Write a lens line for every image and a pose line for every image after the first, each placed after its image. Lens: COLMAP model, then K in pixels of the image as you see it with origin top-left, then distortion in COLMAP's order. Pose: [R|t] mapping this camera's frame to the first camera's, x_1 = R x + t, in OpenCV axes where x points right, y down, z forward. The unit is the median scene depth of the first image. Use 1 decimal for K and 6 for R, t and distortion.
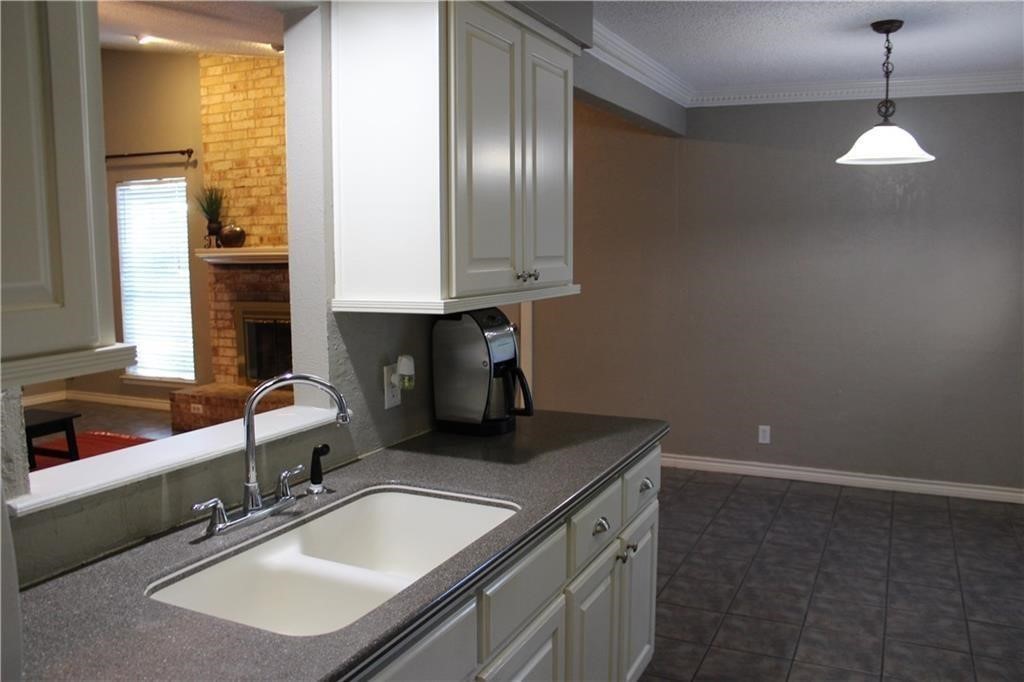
lens RADIAL K [[855.9, 0, 512.0], [0, 855.9, 341.0], [0, 0, 1]] dist [-0.158713, 0.008157]
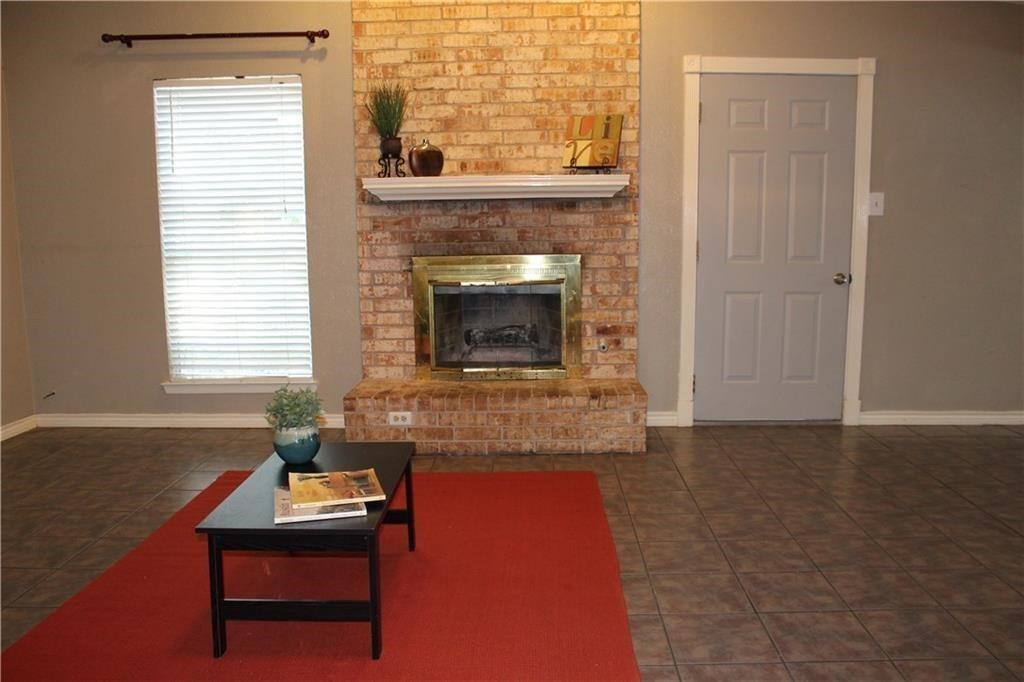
lens RADIAL K [[855.9, 0, 512.0], [0, 855.9, 341.0], [0, 0, 1]] dist [-0.158713, 0.008157]
pose [[0.916927, -0.060130, 0.394498, -0.543834], [0.050394, 0.998116, 0.035004, 0.000858], [-0.395859, -0.012216, 0.918230, 0.336896]]
